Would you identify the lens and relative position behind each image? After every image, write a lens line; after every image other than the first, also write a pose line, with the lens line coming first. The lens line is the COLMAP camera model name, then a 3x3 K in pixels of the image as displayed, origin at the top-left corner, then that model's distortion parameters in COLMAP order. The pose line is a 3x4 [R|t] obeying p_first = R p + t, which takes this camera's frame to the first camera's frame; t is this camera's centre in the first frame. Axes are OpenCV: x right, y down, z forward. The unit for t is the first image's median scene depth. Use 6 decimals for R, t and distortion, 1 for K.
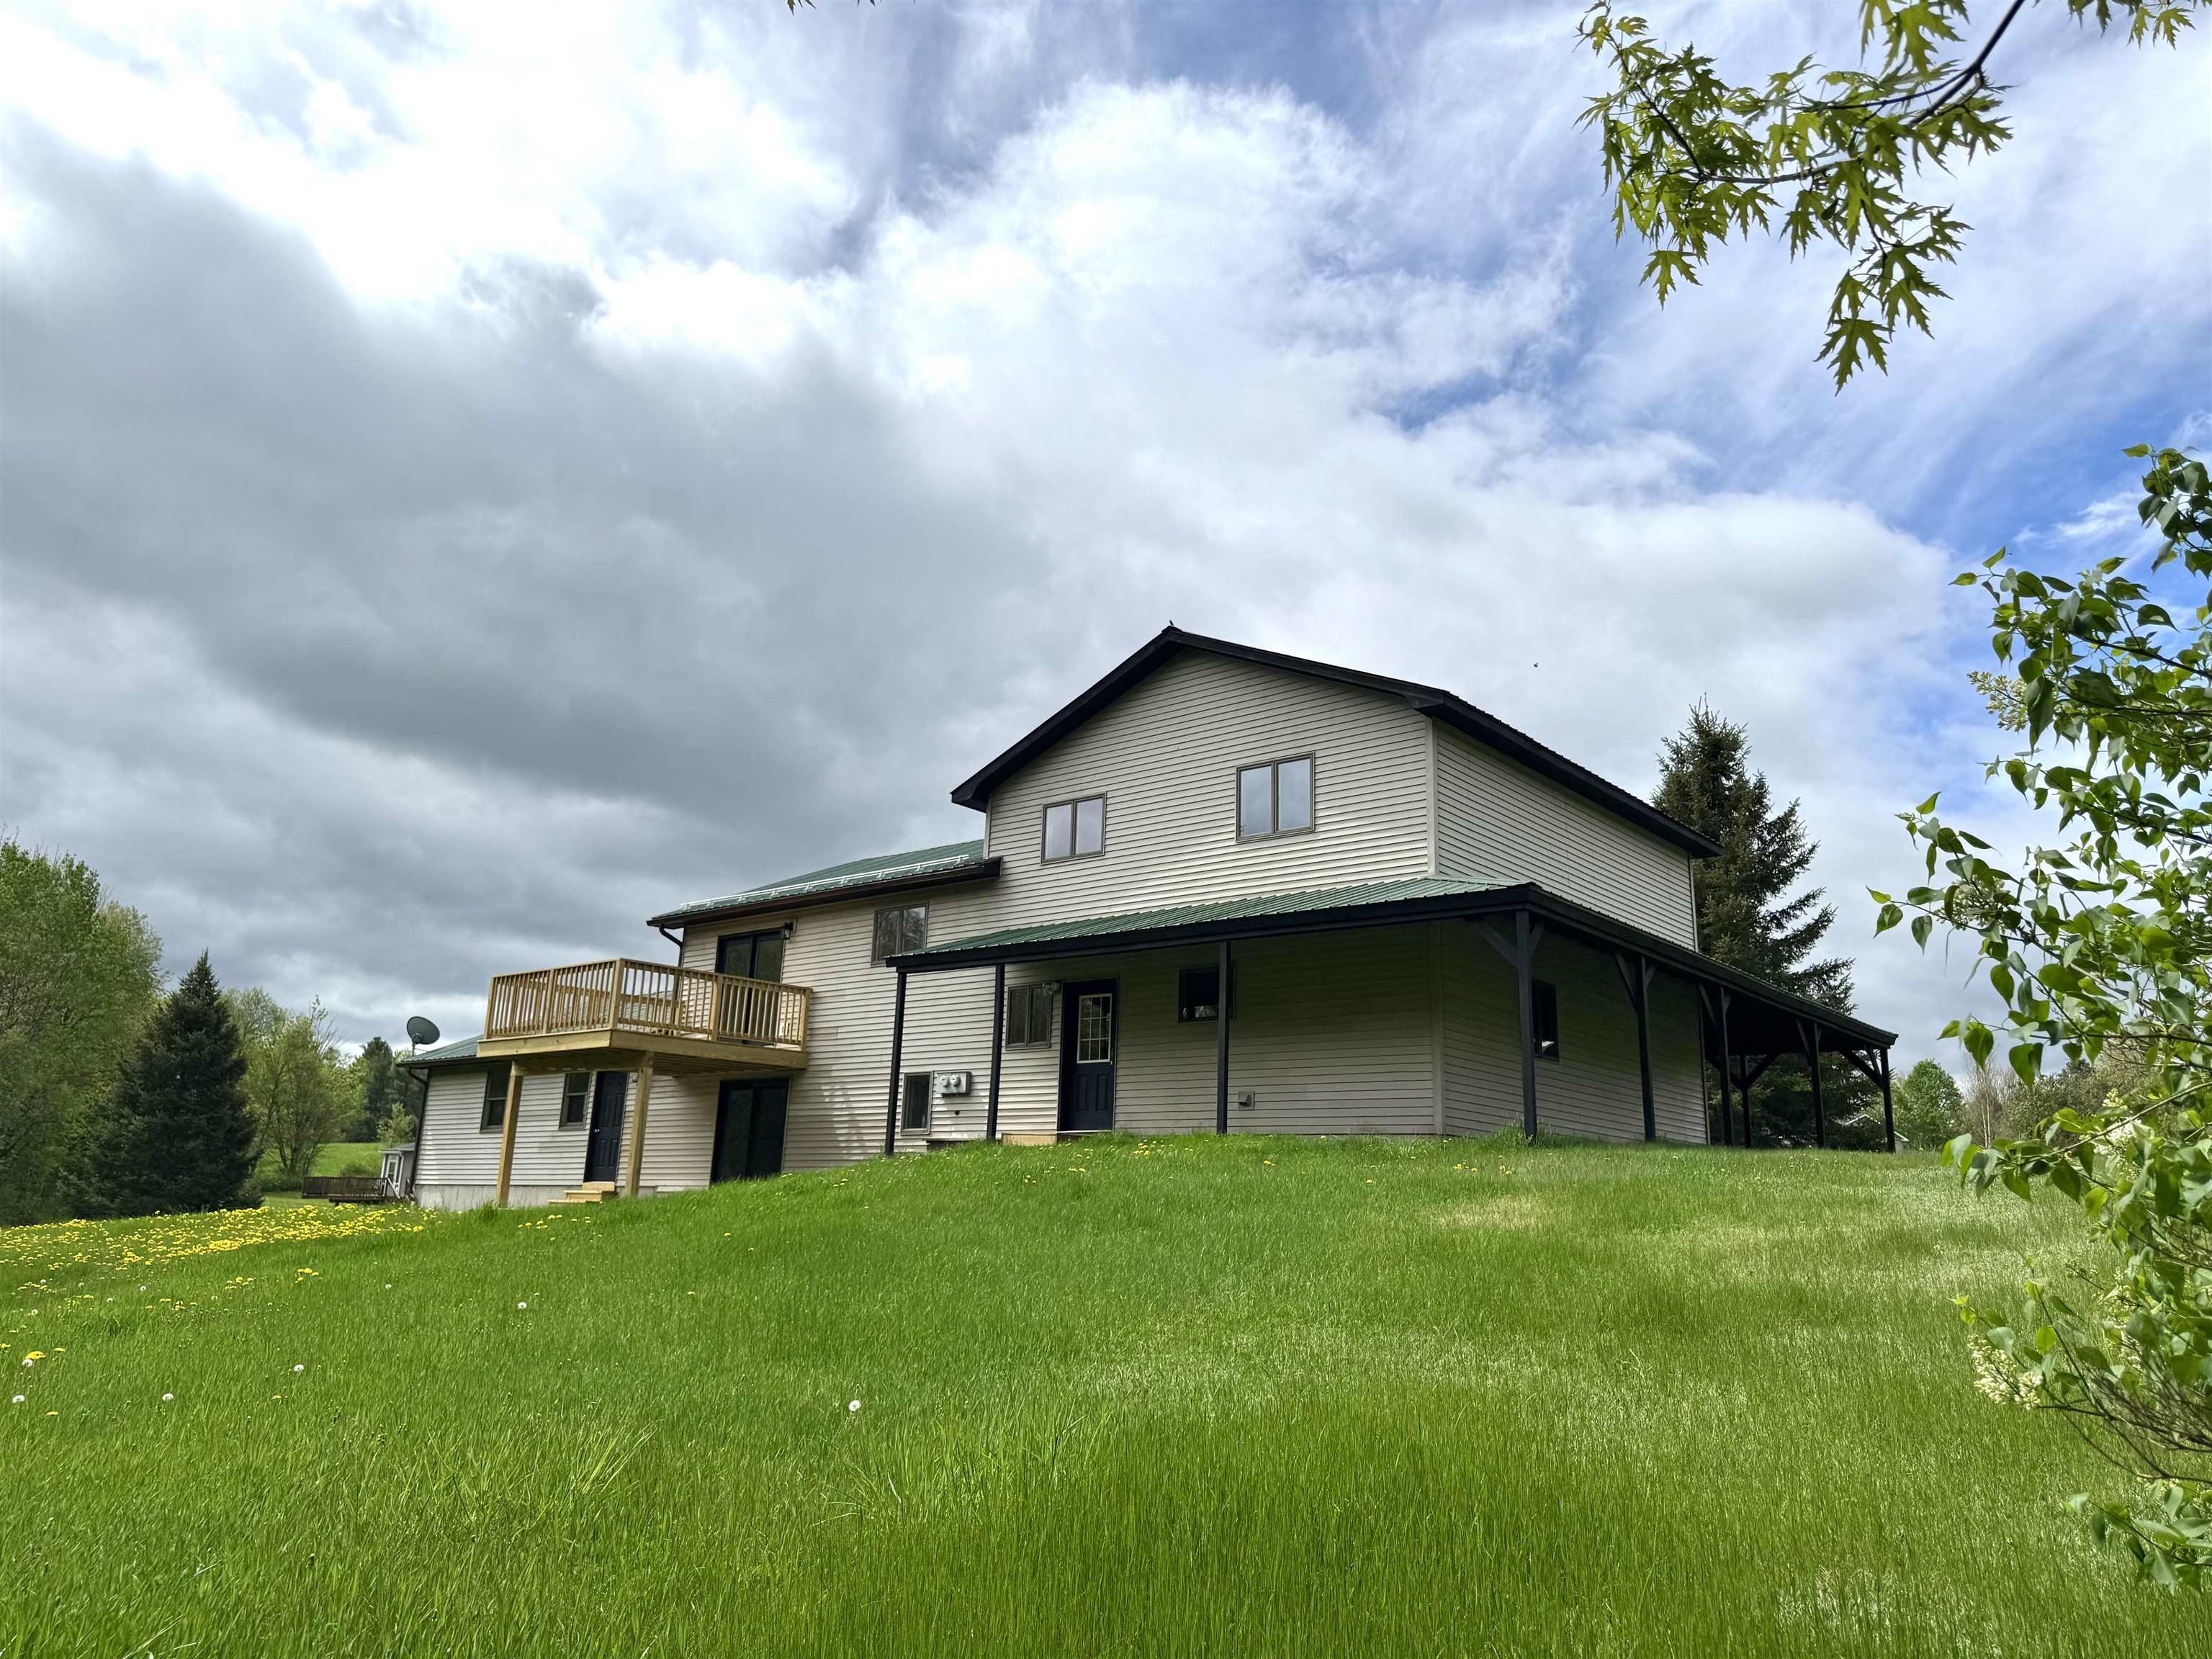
lens RADIAL K [[1533.1, 0, 1106.0], [0, 1533.1, 829.5], [0, 0, 1]] dist [0.000066, -0.000044]
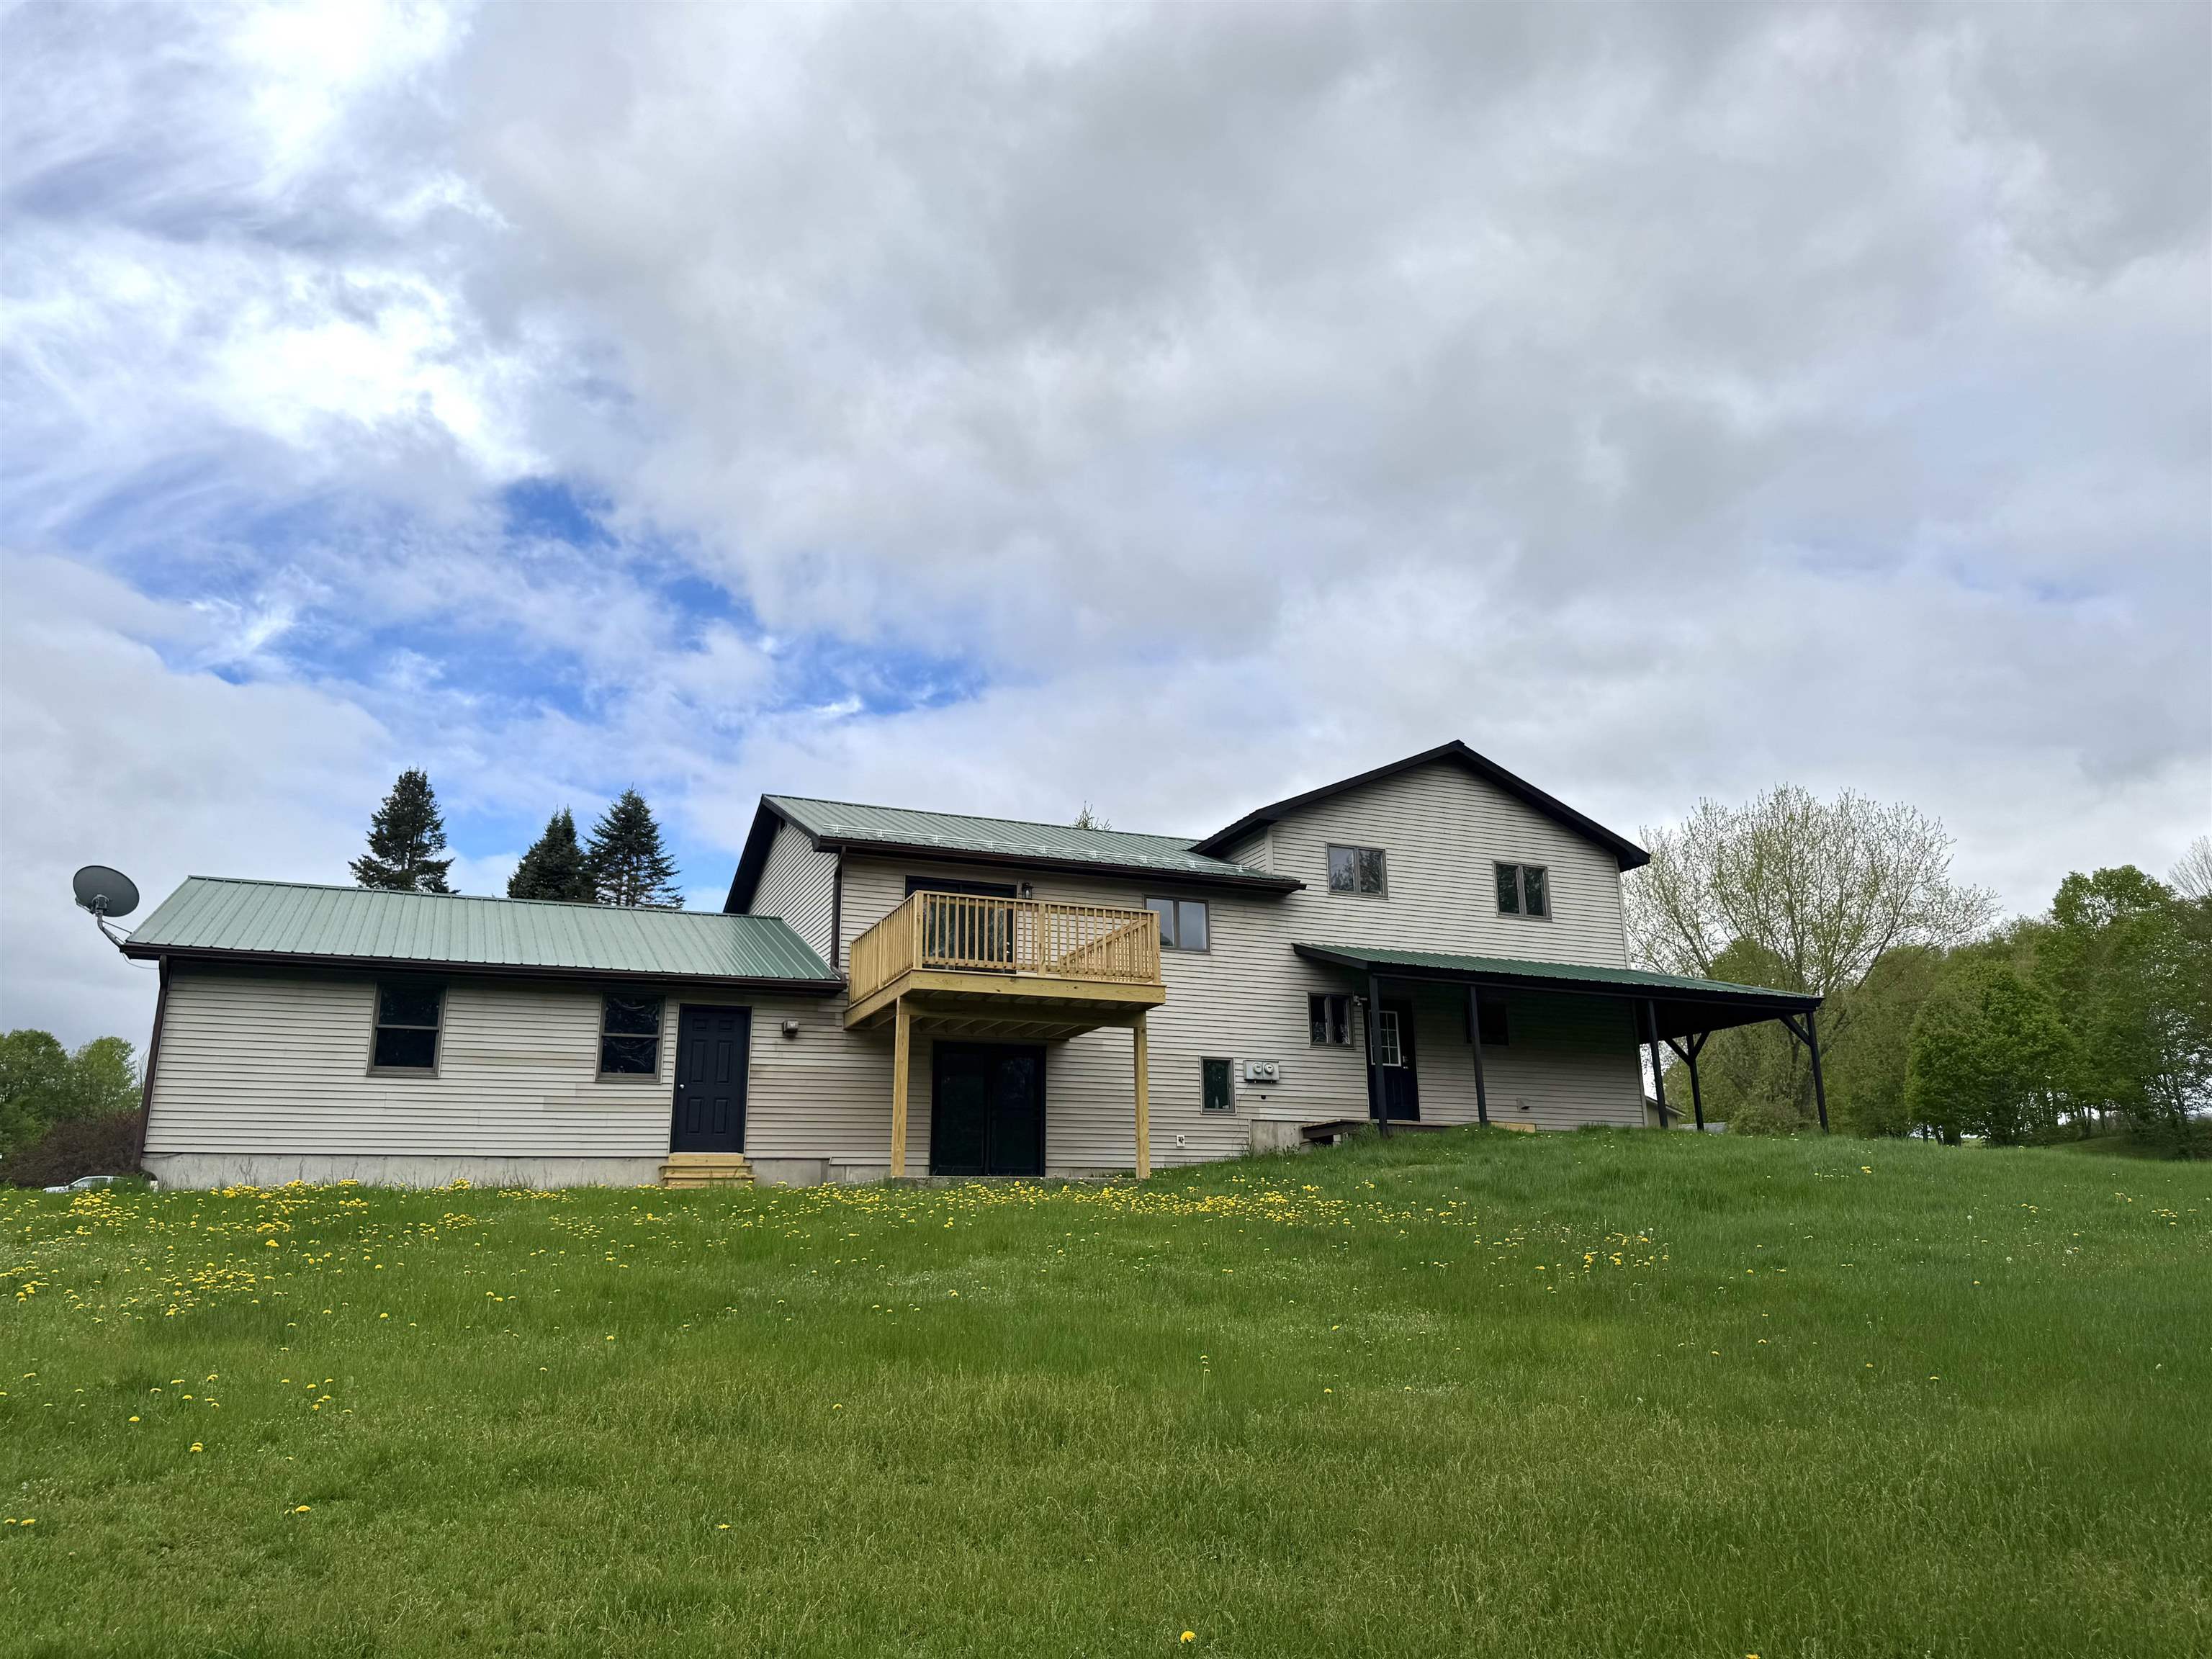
lens RADIAL K [[1533.1, 0, 1106.0], [0, 1533.1, 829.5], [0, 0, 1]] dist [0.000066, -0.000044]
pose [[0.448174, 0.210951, 0.868700, -1.135210], [-0.196808, 0.971200, -0.134305, 0.165296], [-0.872013, -0.110776, 0.476783, 0.582128]]
